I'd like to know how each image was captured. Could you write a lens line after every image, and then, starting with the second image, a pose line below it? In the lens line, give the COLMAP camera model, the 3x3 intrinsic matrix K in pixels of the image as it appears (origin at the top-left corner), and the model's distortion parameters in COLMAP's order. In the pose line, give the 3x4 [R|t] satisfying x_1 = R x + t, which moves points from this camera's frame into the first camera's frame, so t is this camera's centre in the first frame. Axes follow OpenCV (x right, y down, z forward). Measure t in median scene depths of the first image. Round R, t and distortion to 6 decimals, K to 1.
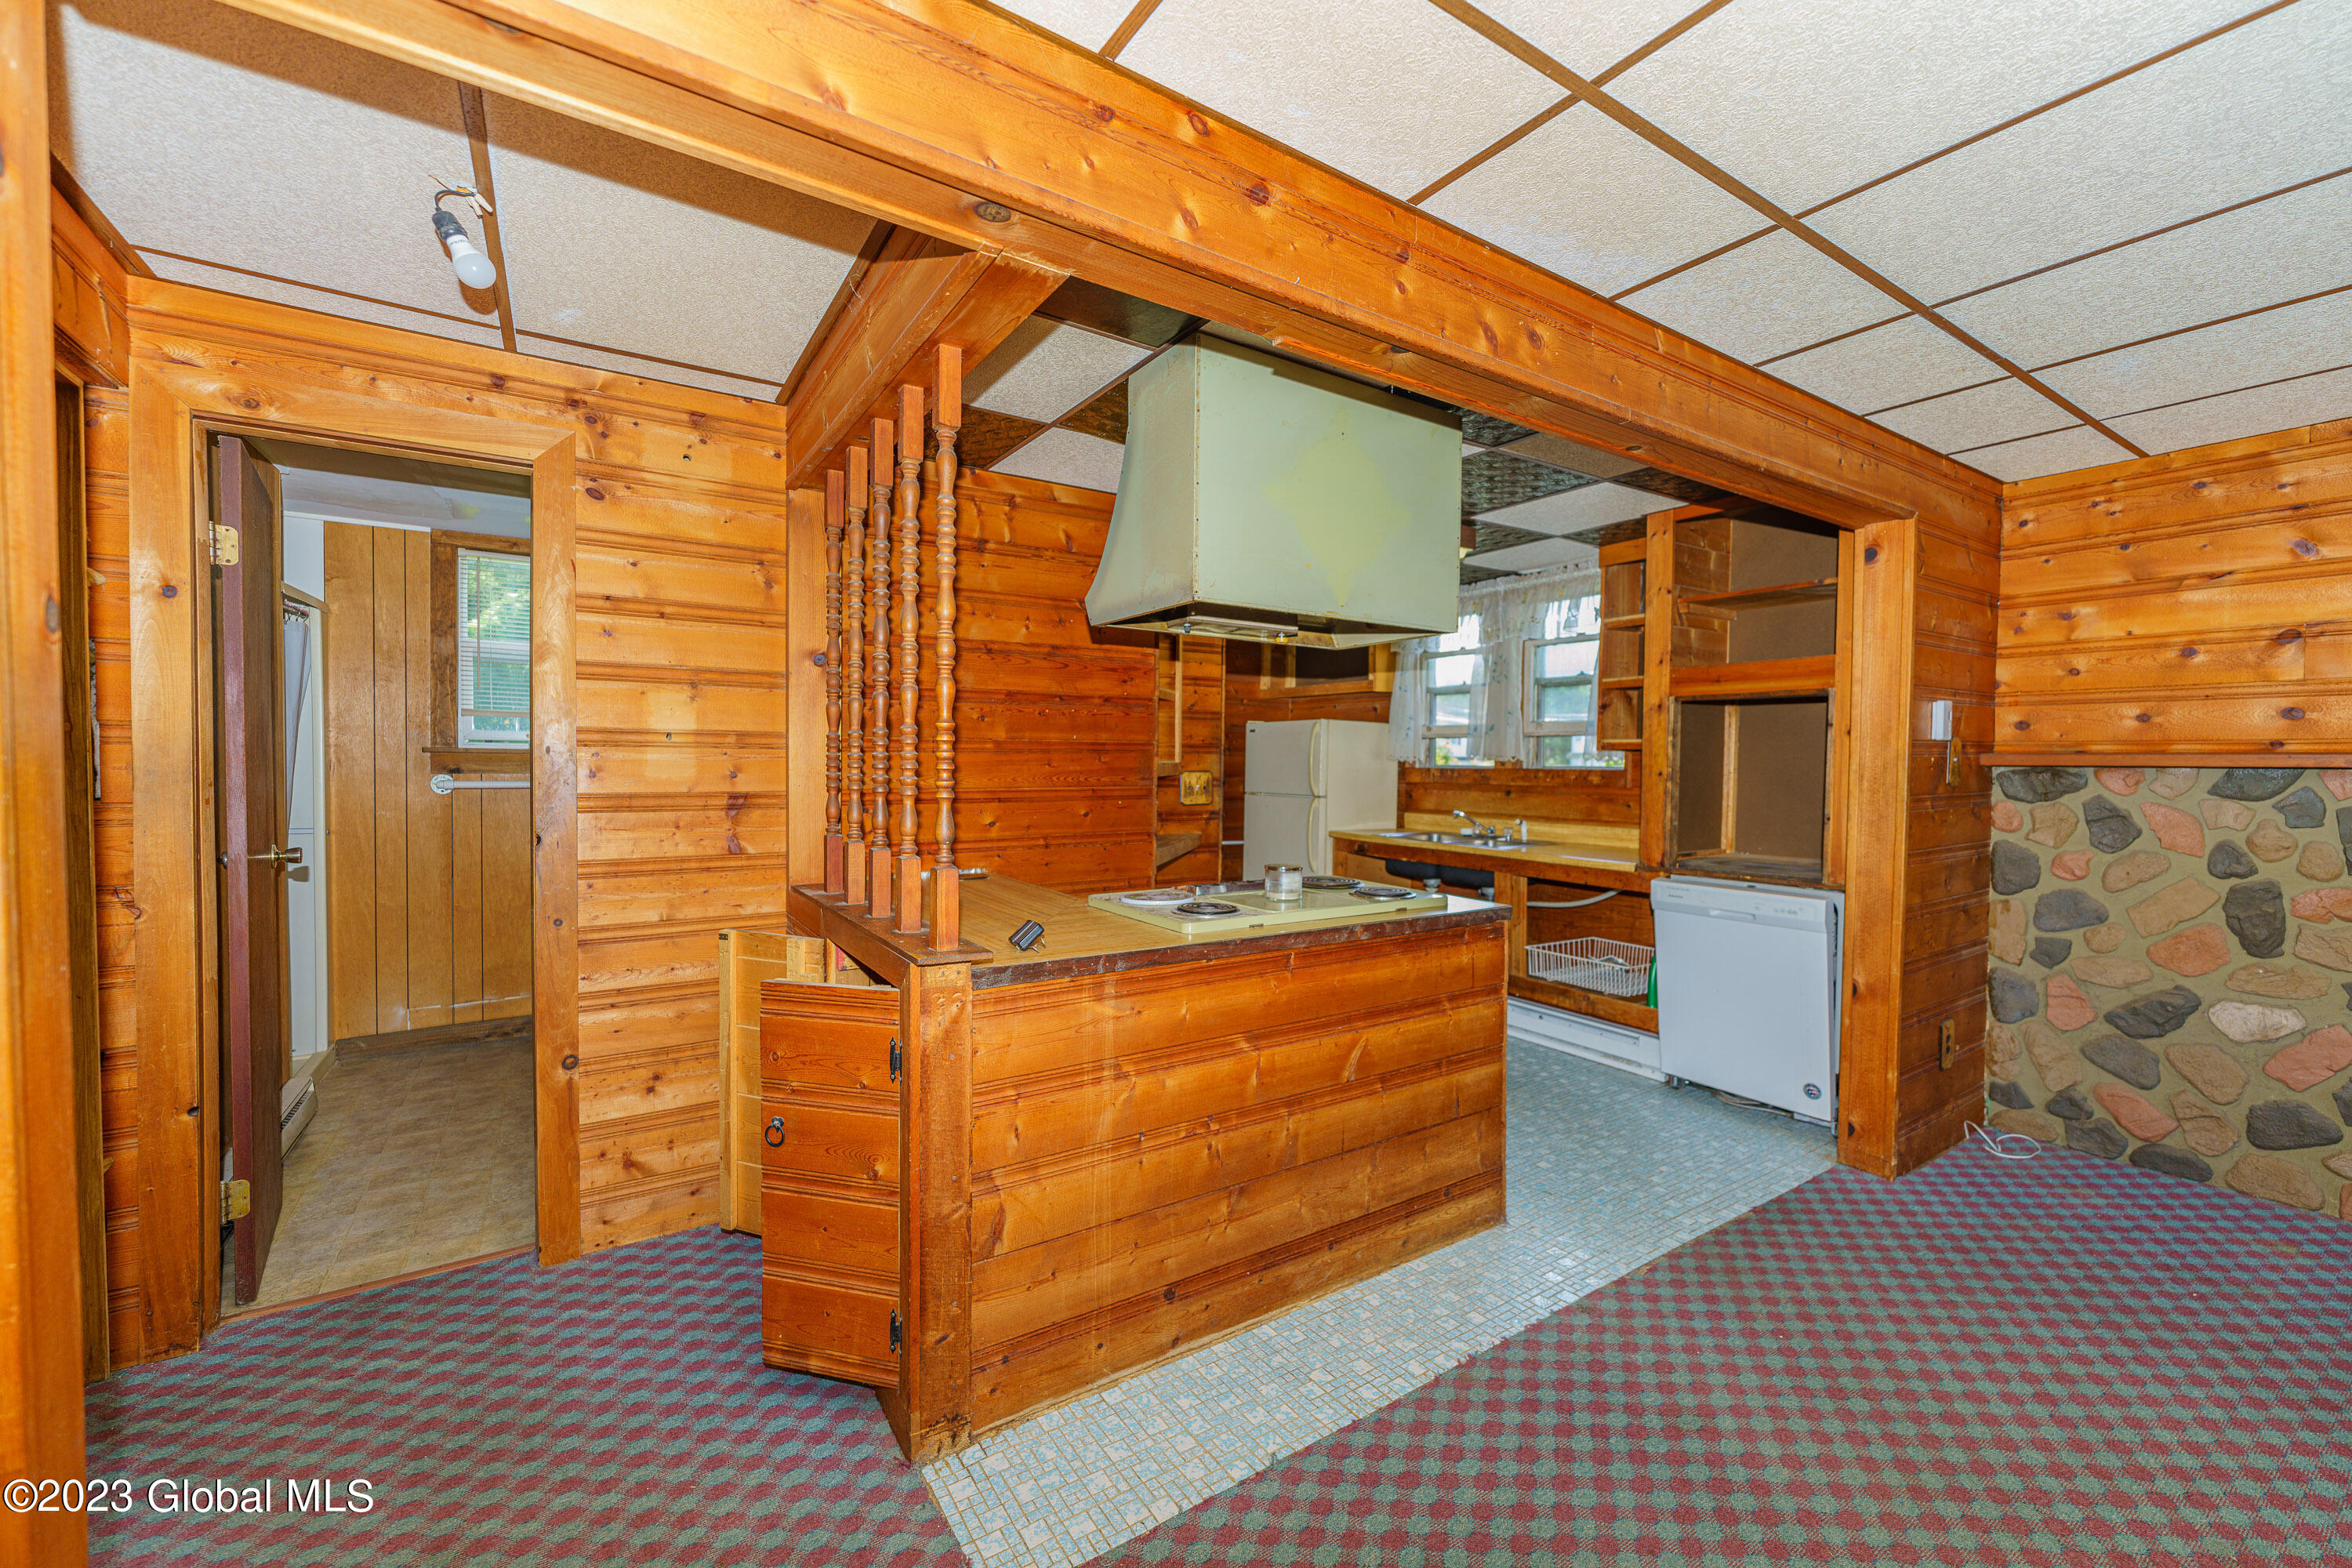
lens RADIAL K [[938.3, 0, 1184.1], [0, 938.3, 778.4], [0, 0, 1]] dist [0.000563, 0.000161]
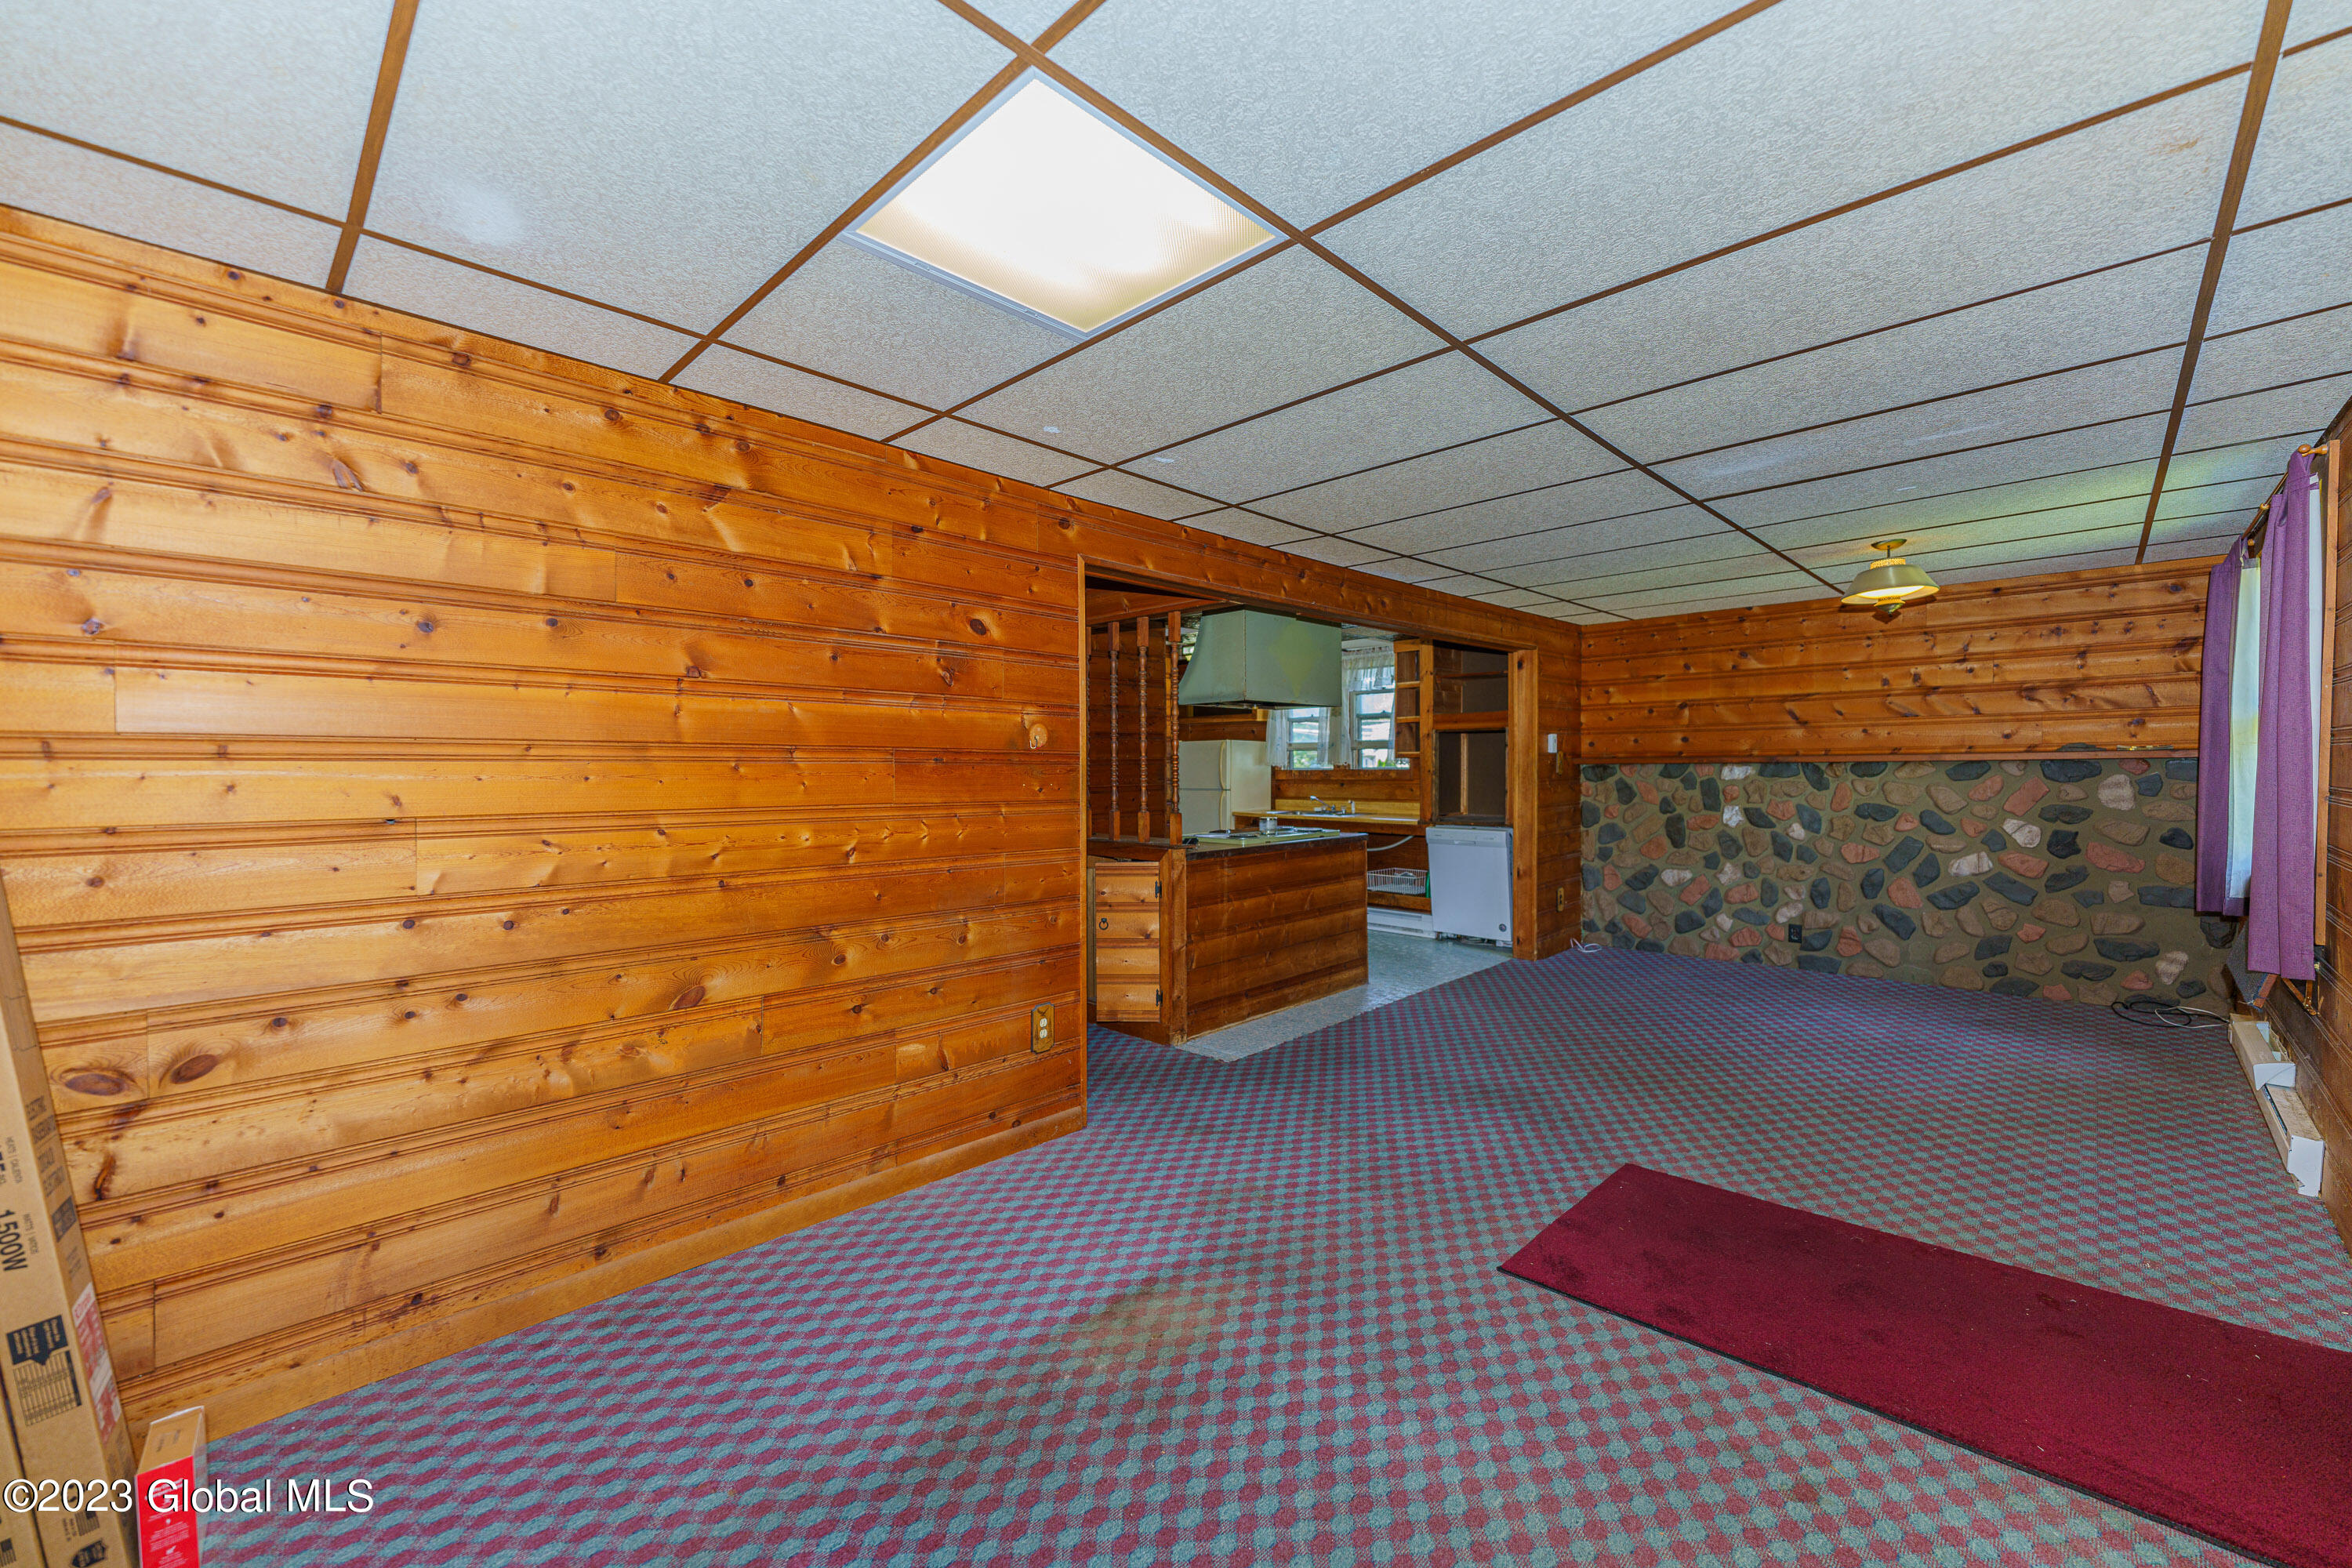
lens RADIAL K [[938.3, 0, 1184.1], [0, 938.3, 778.4], [0, 0, 1]] dist [0.000563, 0.000161]
pose [[0.975650, -0.019887, 0.218430, -0.420661], [0.020752, 0.999783, -0.001667, 0.002565], [-0.218350, 0.006159, 0.975851, -0.798448]]
